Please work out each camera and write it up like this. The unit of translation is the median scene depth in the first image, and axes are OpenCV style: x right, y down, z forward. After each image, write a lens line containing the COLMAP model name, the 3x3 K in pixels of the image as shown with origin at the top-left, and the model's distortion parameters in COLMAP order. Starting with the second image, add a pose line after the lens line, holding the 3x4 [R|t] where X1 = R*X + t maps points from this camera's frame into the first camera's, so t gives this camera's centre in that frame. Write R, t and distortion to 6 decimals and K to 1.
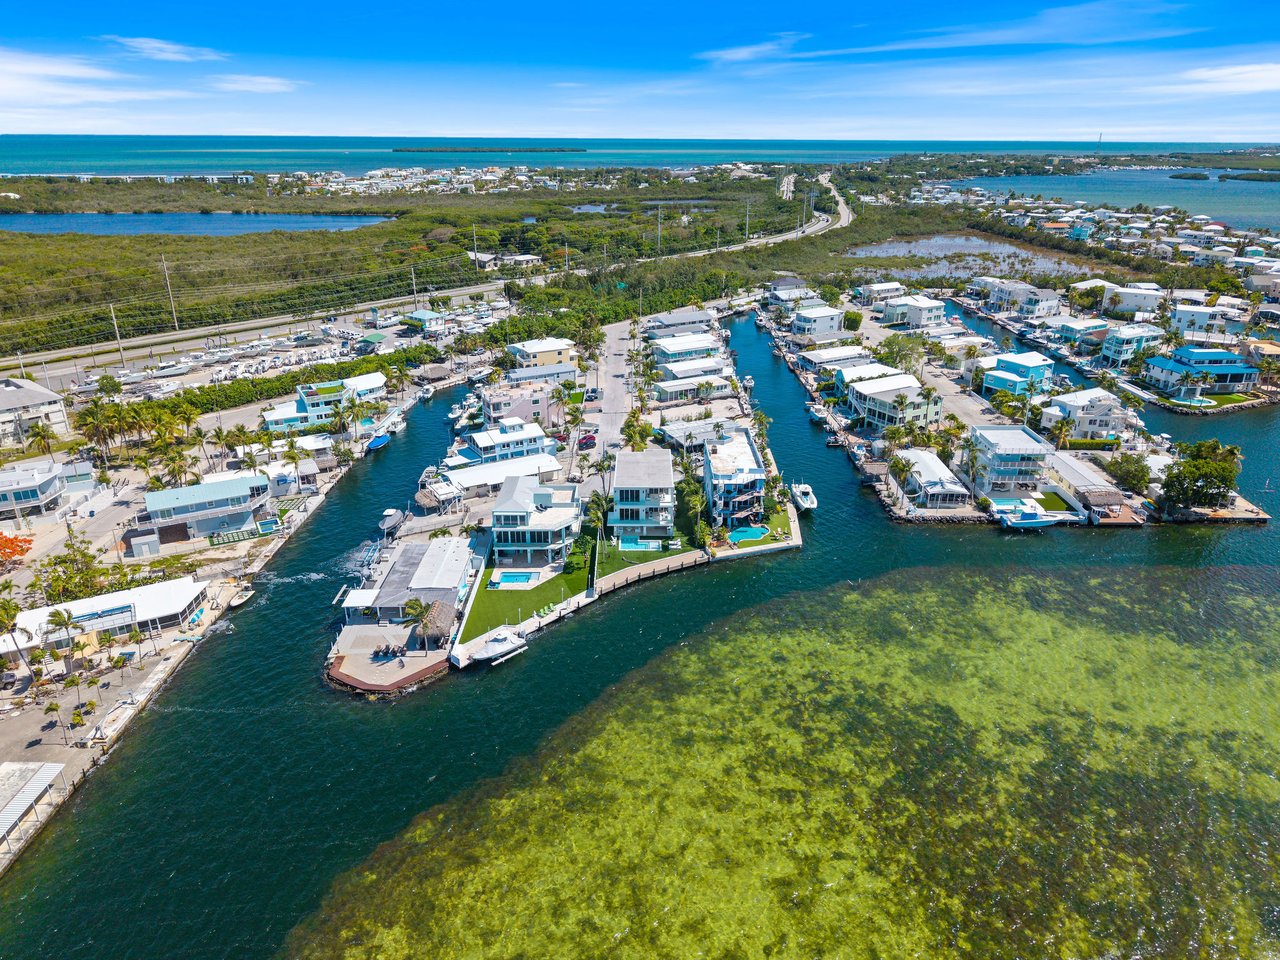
lens RADIAL K [[852.6, 0, 640.0], [0, 852.6, 480.0], [0, 0, 1]] dist [0.041490, -0.062000]
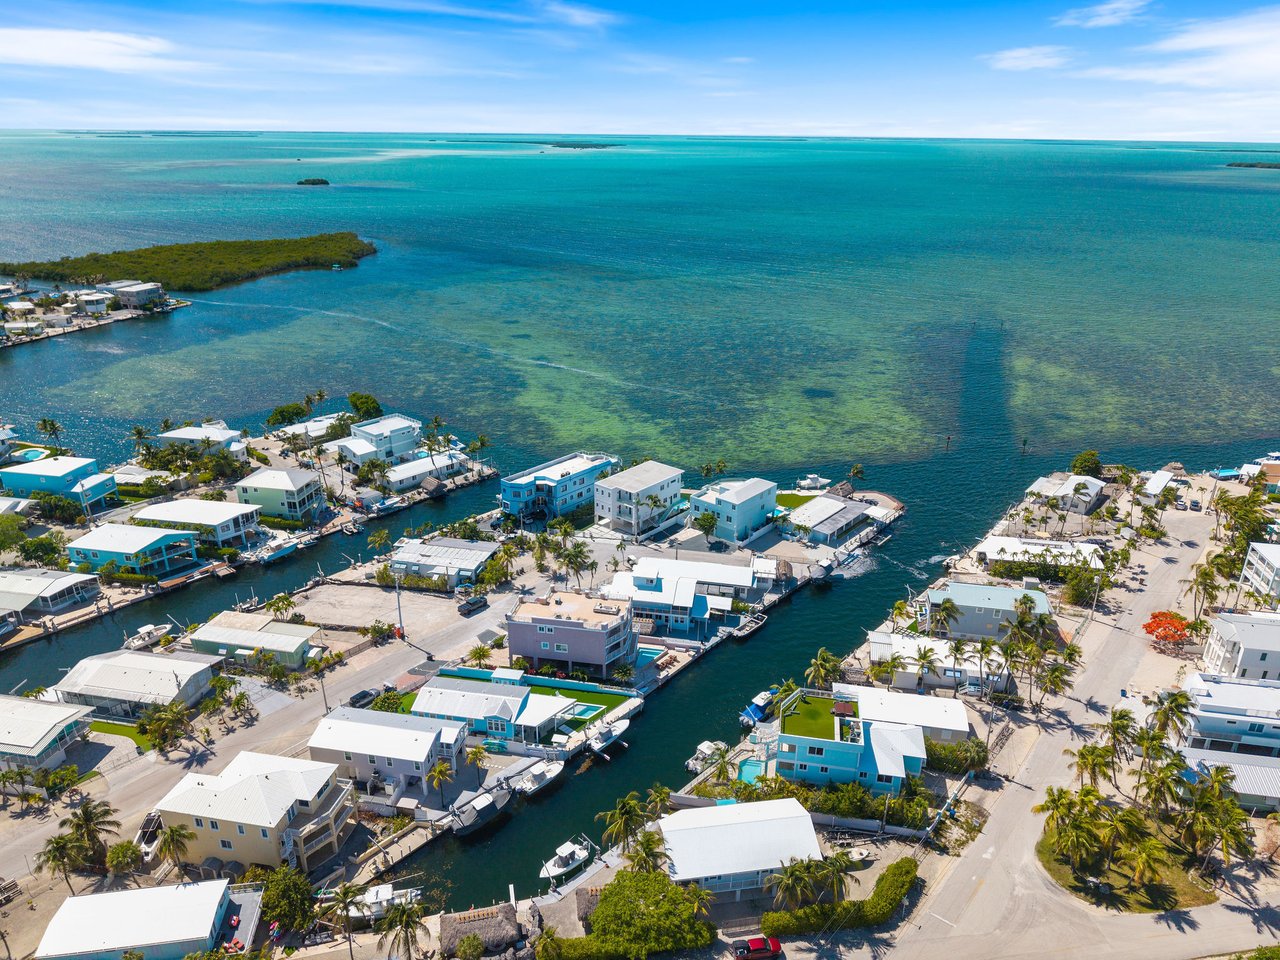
lens RADIAL K [[846.0, 0, 640.0], [0, 846.0, 480.0], [0, 0, 1]] dist [0.085130, -0.154548]
pose [[-0.756907, -0.257489, 0.600659, -0.761062], [0.234431, 0.750961, 0.617333, -0.799762], [-0.610028, 0.608077, -0.508044, 1.679508]]
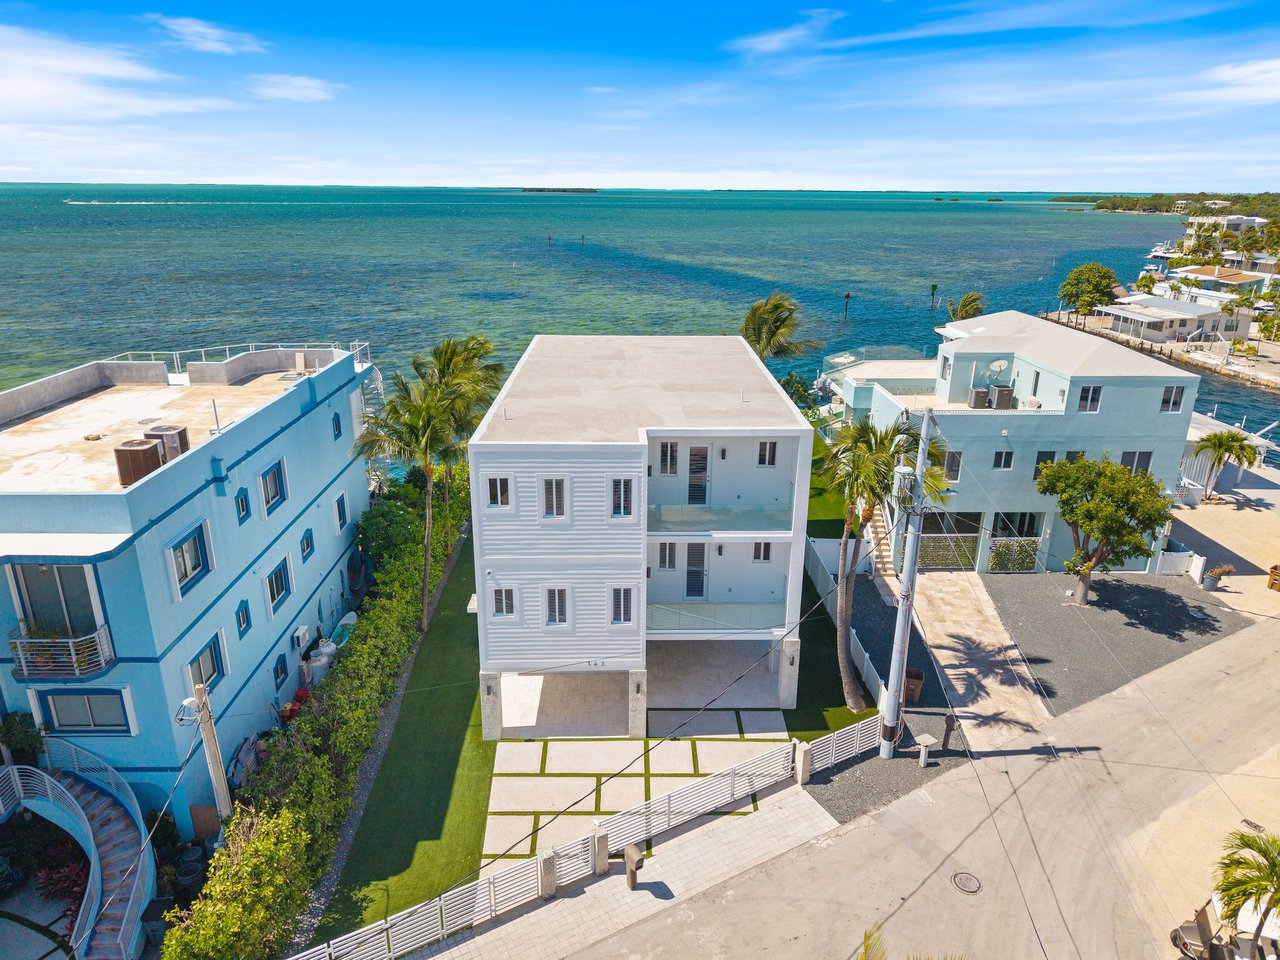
lens RADIAL K [[856.8, 0, 642.2], [0, 856.8, 484.7], [0, 0, 1]] dist [0.007785, -0.016327]
pose [[-0.999585, -0.007692, -0.027767, 0.010890], [-0.024100, 0.751346, 0.659468, -0.142552], [0.015790, 0.659864, -0.751219, 1.215986]]
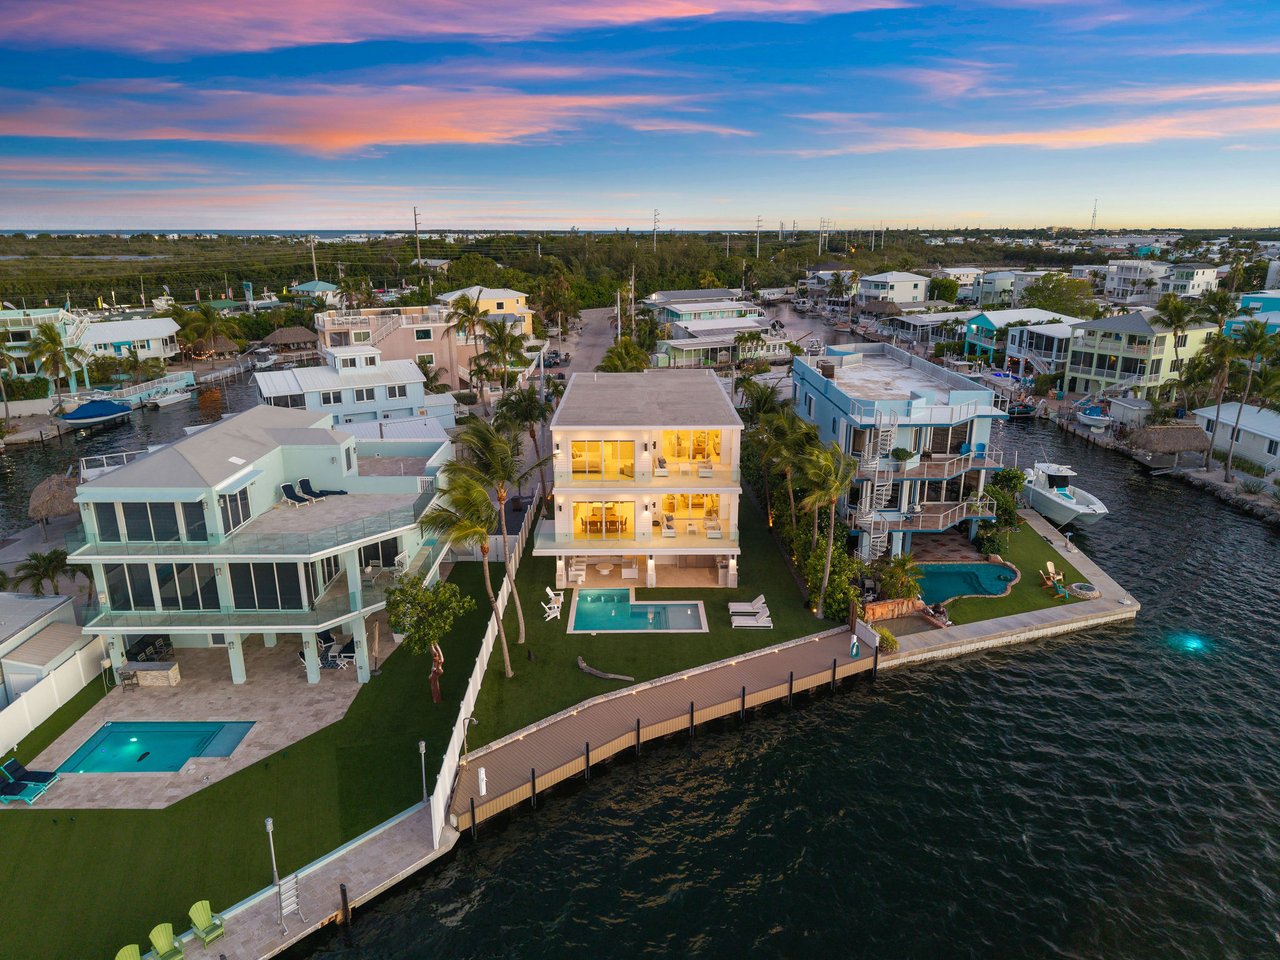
lens RADIAL K [[856.8, 0, 642.2], [0, 856.8, 484.7], [0, 0, 1]] dist [0.007785, -0.016327]
pose [[0.999907, -0.008200, 0.010937, -0.001107], [0.009165, 0.995773, -0.091391, 0.056147], [-0.010142, 0.091483, 0.995755, 0.672654]]
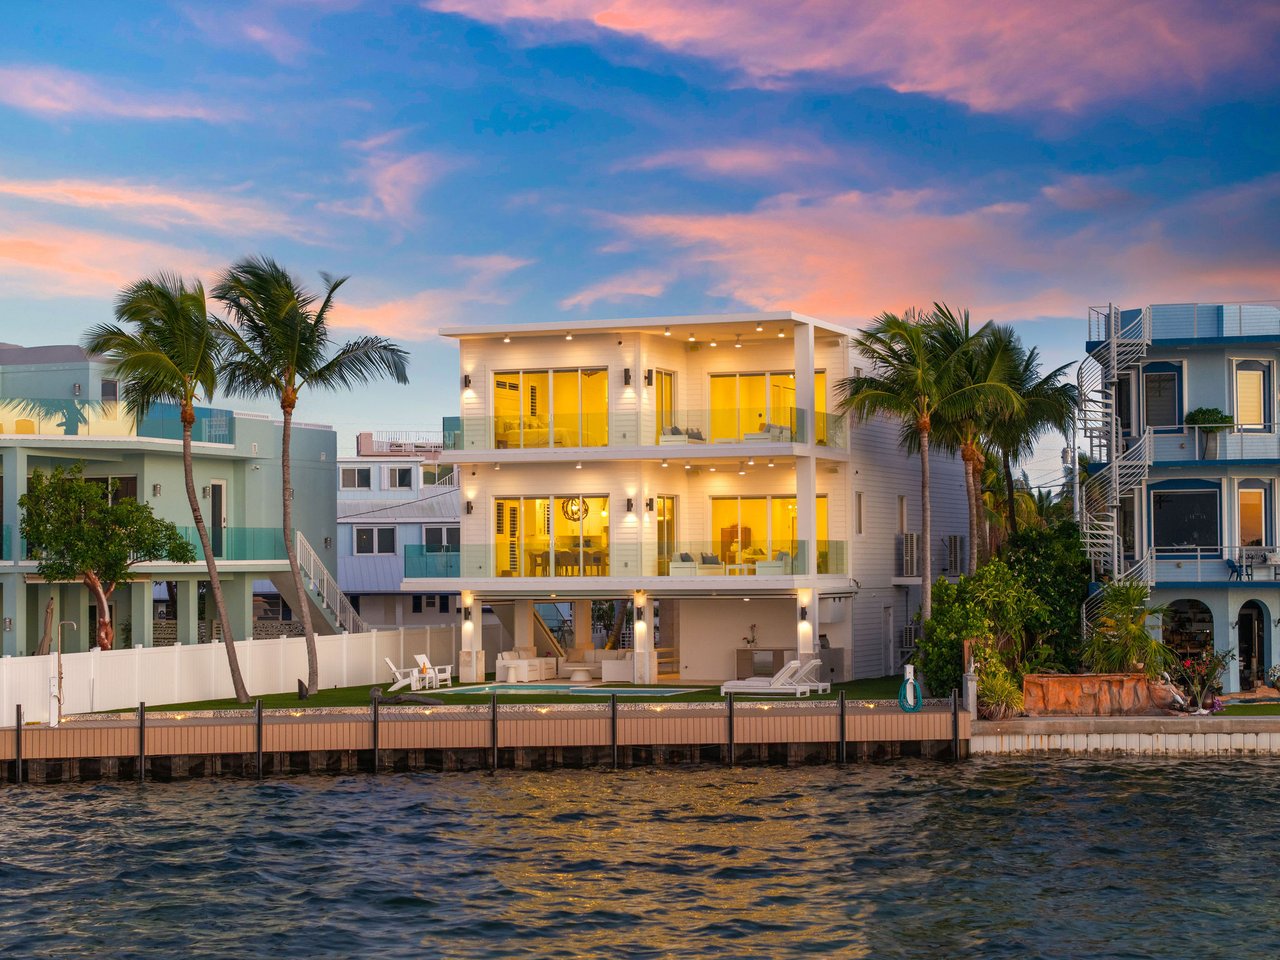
lens RADIAL K [[2595.5, 0, 640.0], [0, 2595.5, 480.0], [0, 0, 1]] dist [-0.237385, -0.096978]
pose [[0.931191, -0.026059, -0.363598, 0.177364], [-0.123321, 0.916110, -0.381489, 0.211147], [0.343037, 0.400079, 0.849860, 0.588256]]
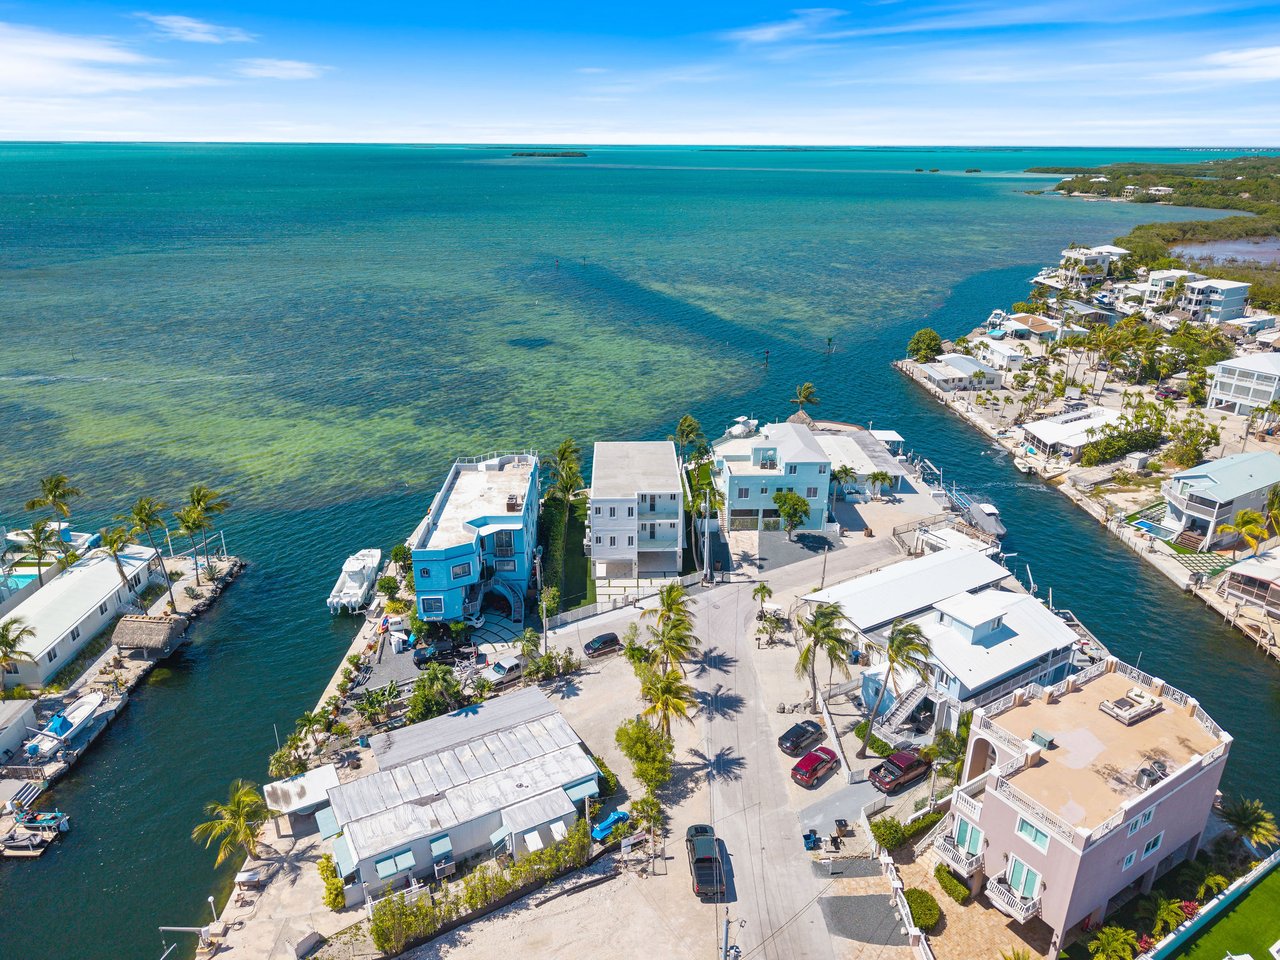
lens RADIAL K [[852.6, 0, 640.0], [0, 852.6, 480.0], [0, 0, 1]] dist [0.041490, -0.062000]
pose [[-0.999407, 0.000869, -0.034424, 0.024924], [-0.023128, 0.723695, 0.689732, -0.479783], [0.025512, 0.690120, -0.723246, 1.529246]]
